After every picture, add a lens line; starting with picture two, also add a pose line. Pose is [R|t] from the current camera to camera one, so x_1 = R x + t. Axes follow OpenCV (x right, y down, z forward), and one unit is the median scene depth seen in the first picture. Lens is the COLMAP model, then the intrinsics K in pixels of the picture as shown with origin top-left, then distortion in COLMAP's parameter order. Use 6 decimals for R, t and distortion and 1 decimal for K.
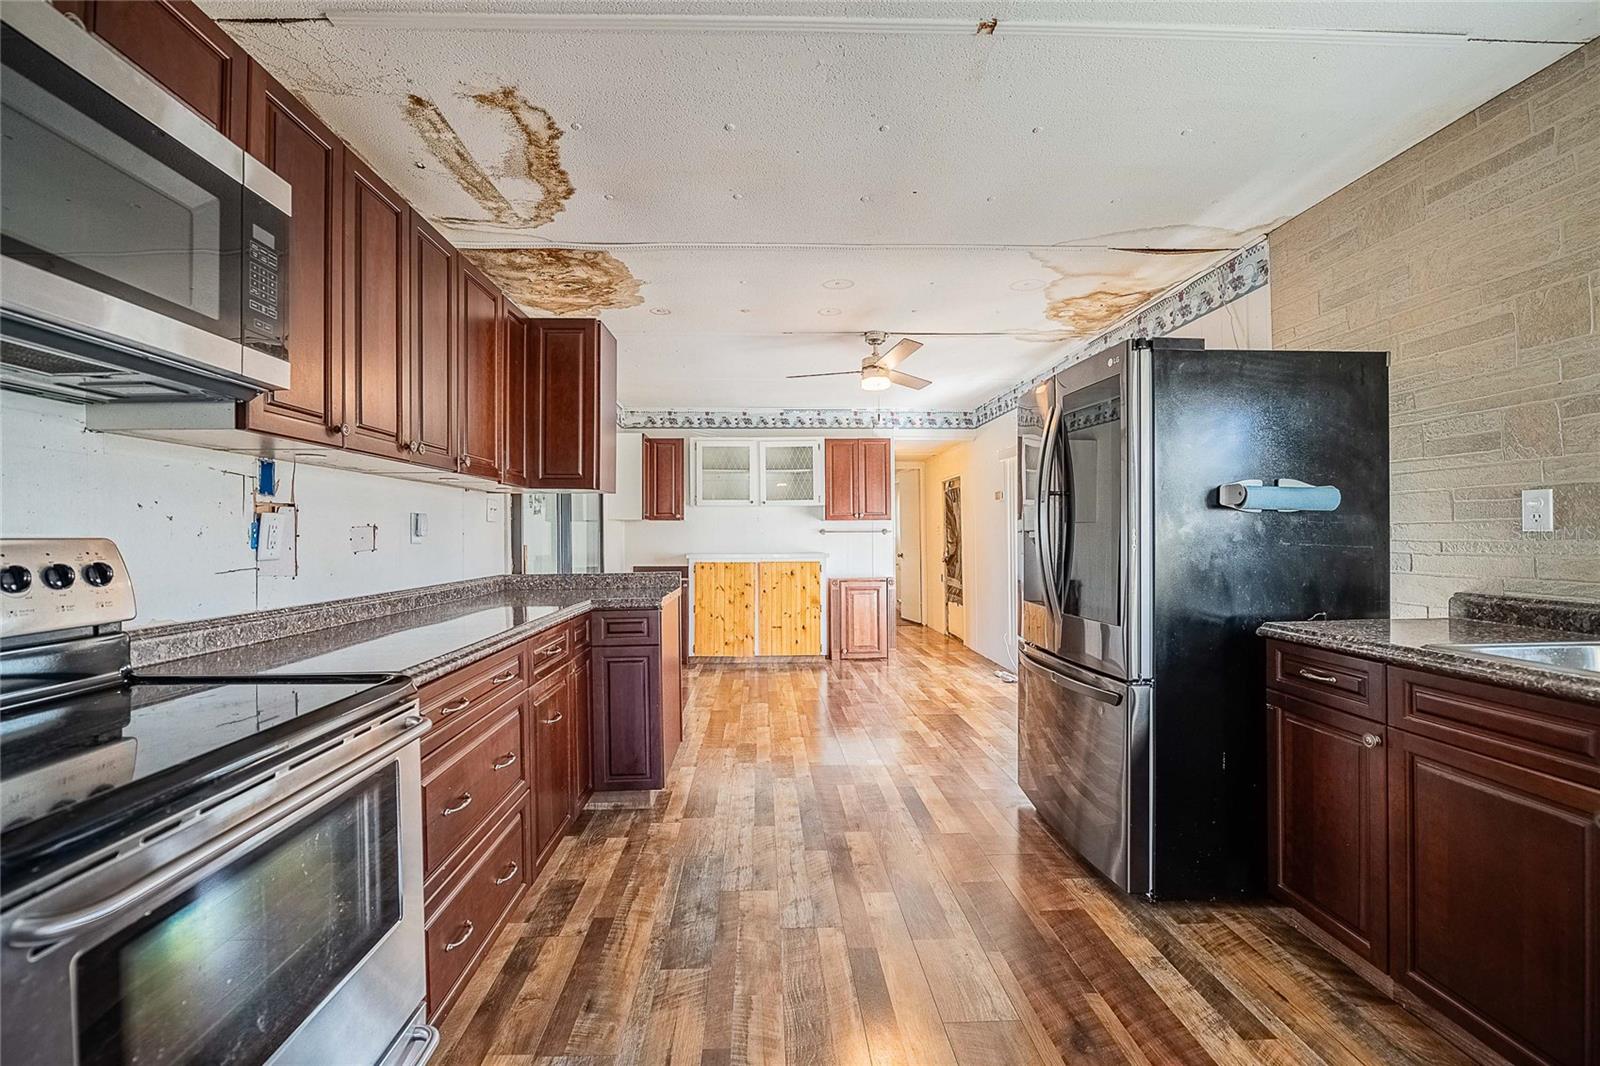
lens RADIAL K [[647.0, 0, 774.5], [0, 647.0, 532.6], [0, 0, 1]] dist [-0.000038, -0.000090]
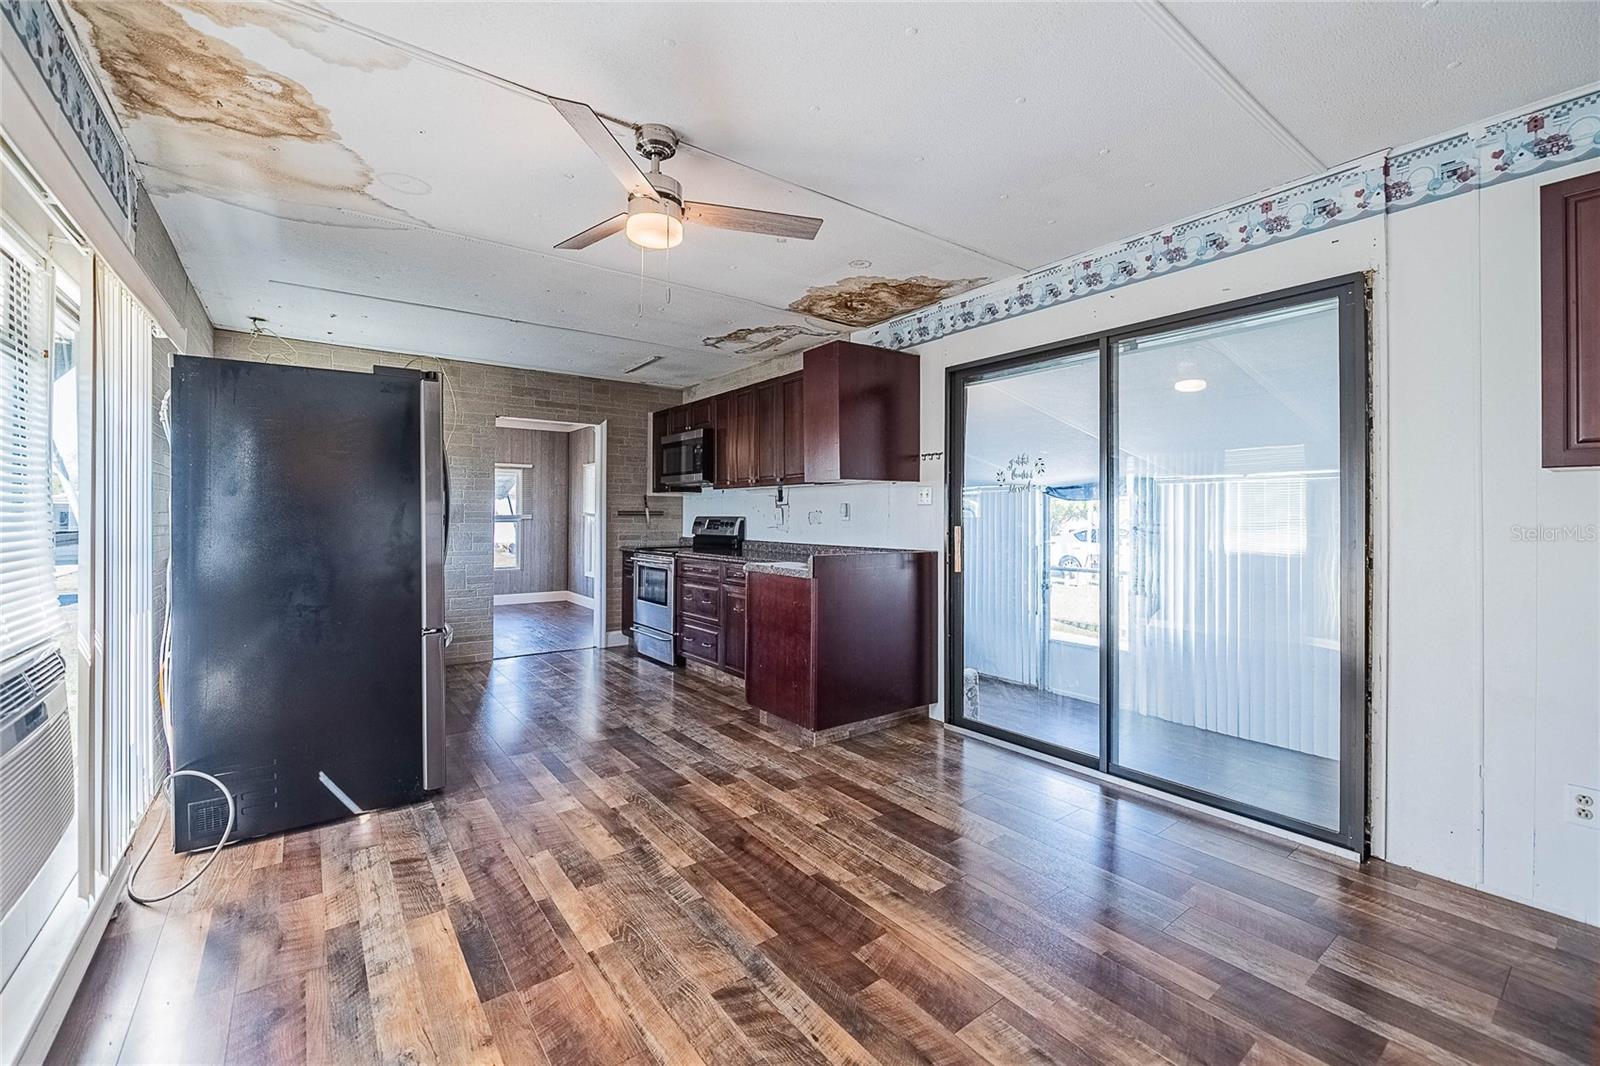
lens RADIAL K [[673.9, 0, 806.9], [0, 673.9, 514.6], [0, 0, 1]] dist [-0.018826, -0.000510]
pose [[-0.808375, 0.004555, -0.588651, 0.251321], [0.006010, 0.999982, -0.000516, 0.000245], [0.588638, -0.003955, -0.808387, 1.005941]]
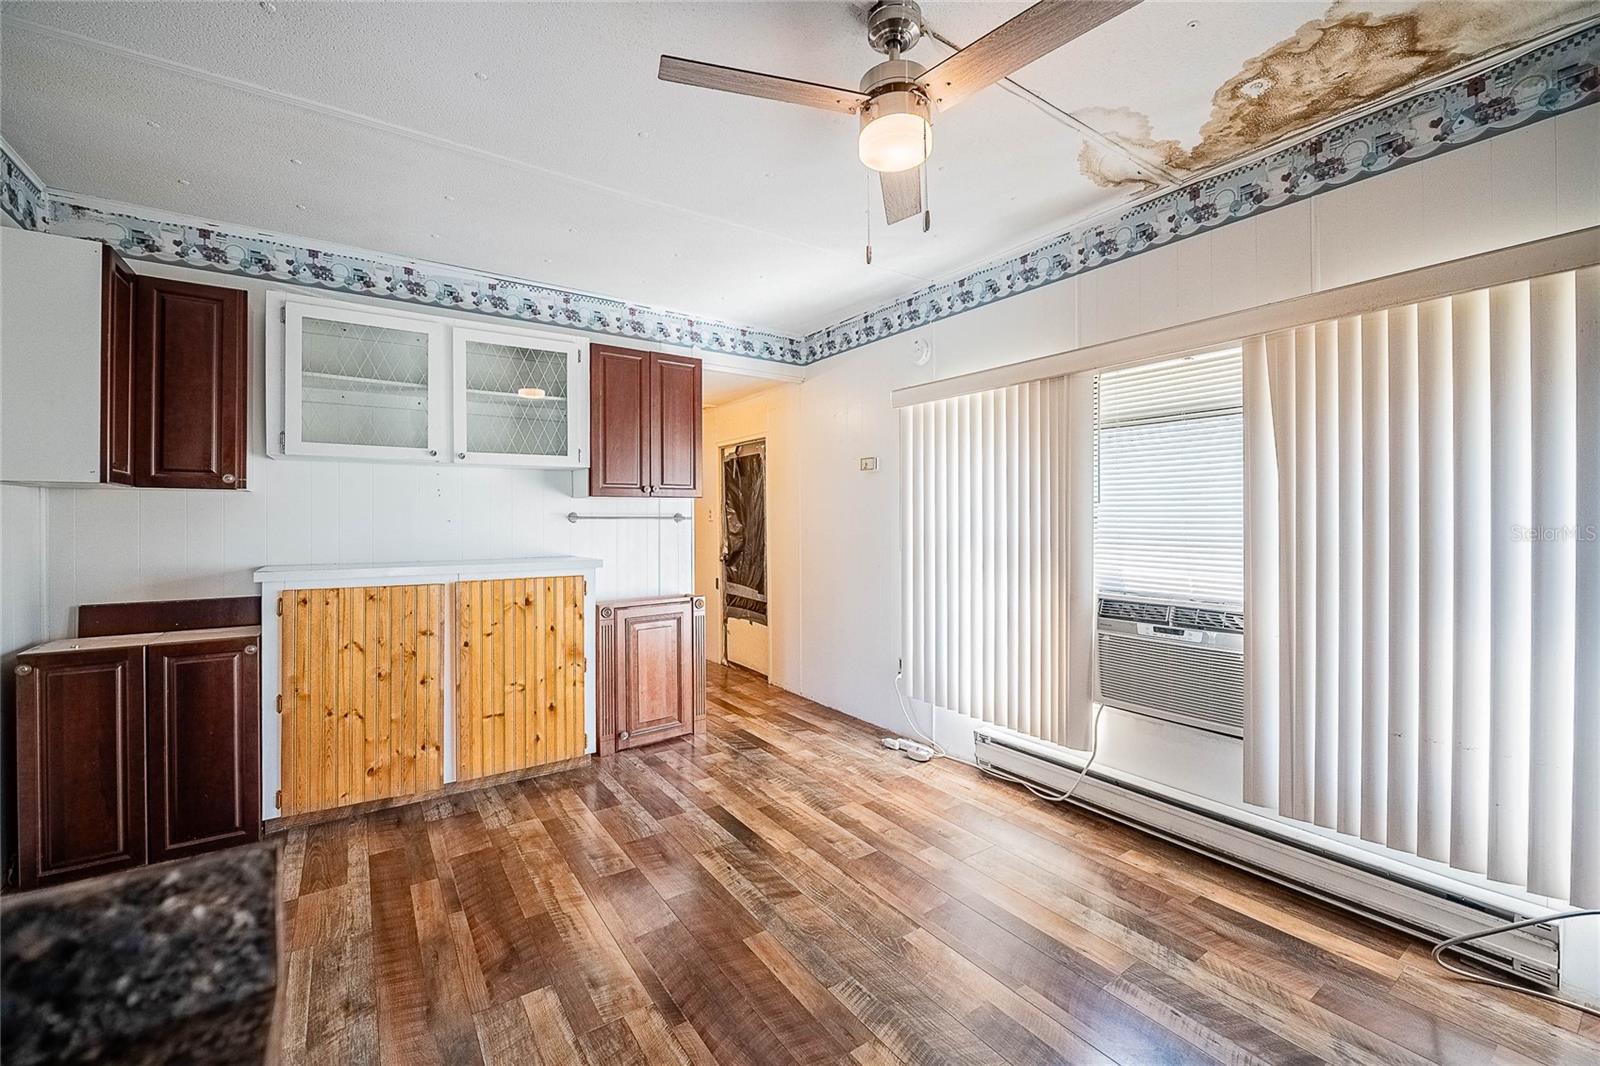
lens RADIAL K [[652.6, 0, 799.5], [0, 652.6, 521.0], [0, 0, 1]] dist [-0.015040, -0.000169]
pose [[0.837666, 0.001430, 0.546181, -0.069924], [-0.004948, 0.999975, 0.004971, -0.002275], [-0.546161, -0.006867, 0.837652, 0.468389]]
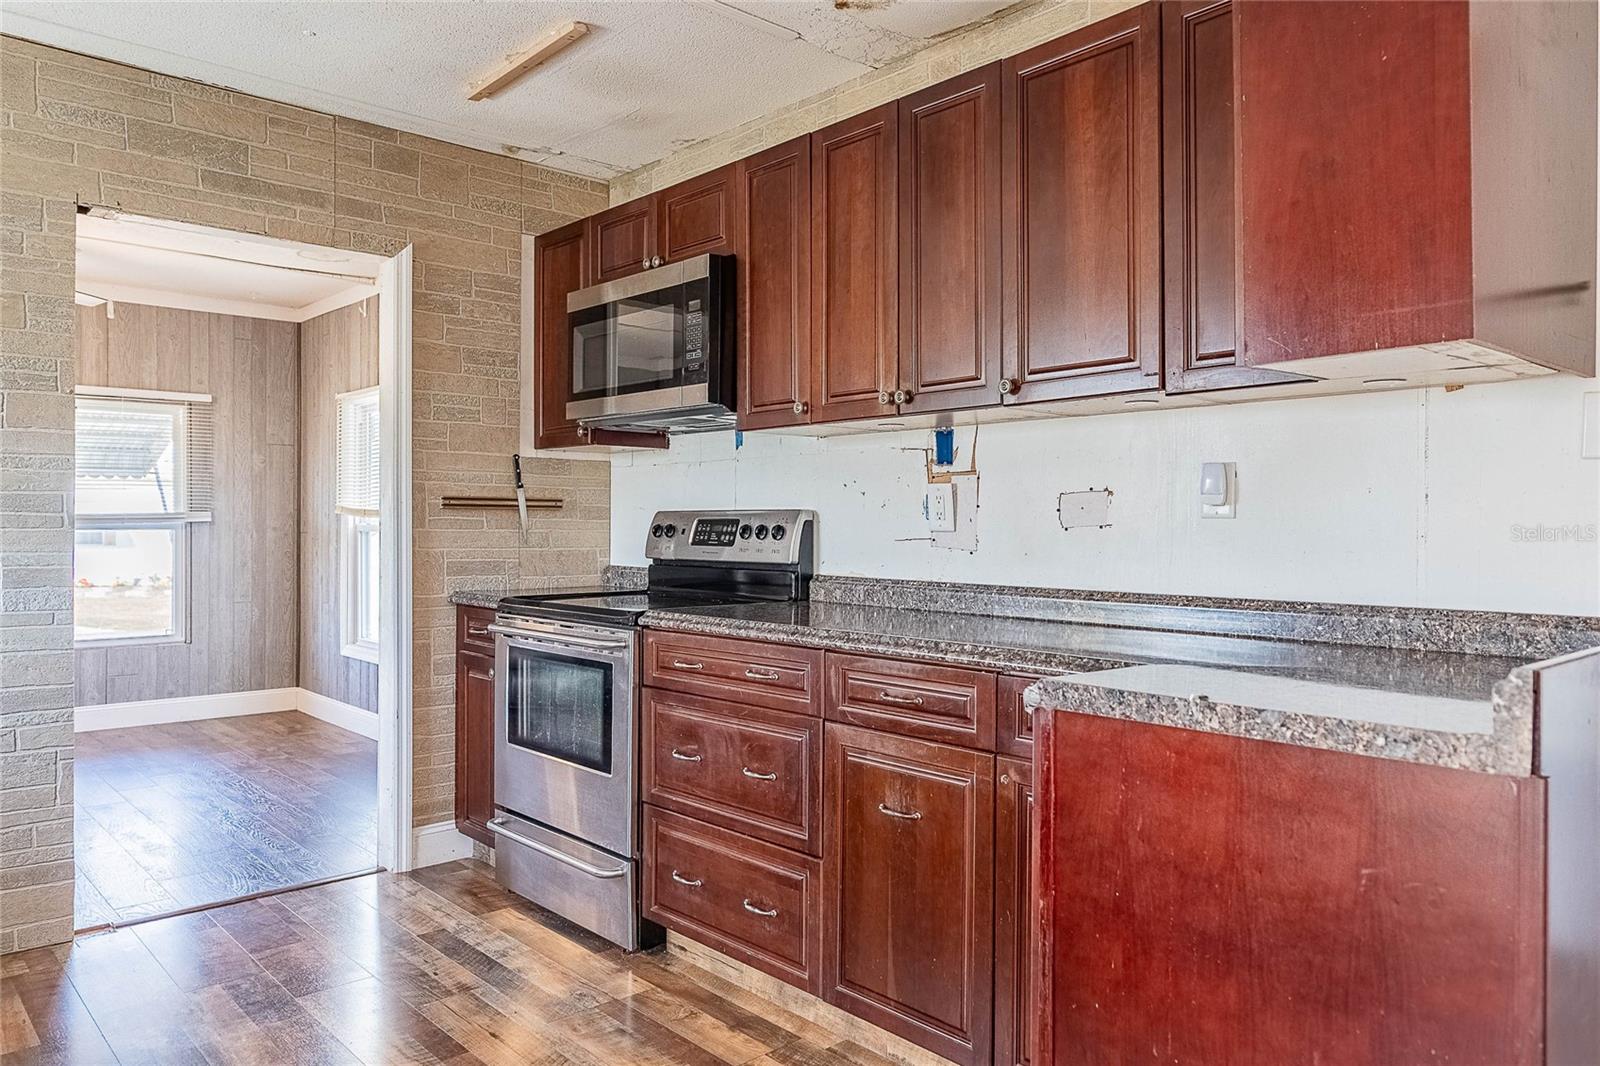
lens RADIAL K [[1097.5, 0, 800.0], [0, 1097.5, 533.0], [0, 0, 1]] dist [-0.006616, -0.000711]
pose [[-0.751756, 0.012116, -0.659330, 0.138559], [0.006472, 0.999919, 0.010996, 0.007408], [0.659410, 0.003999, -0.751773, 0.611526]]
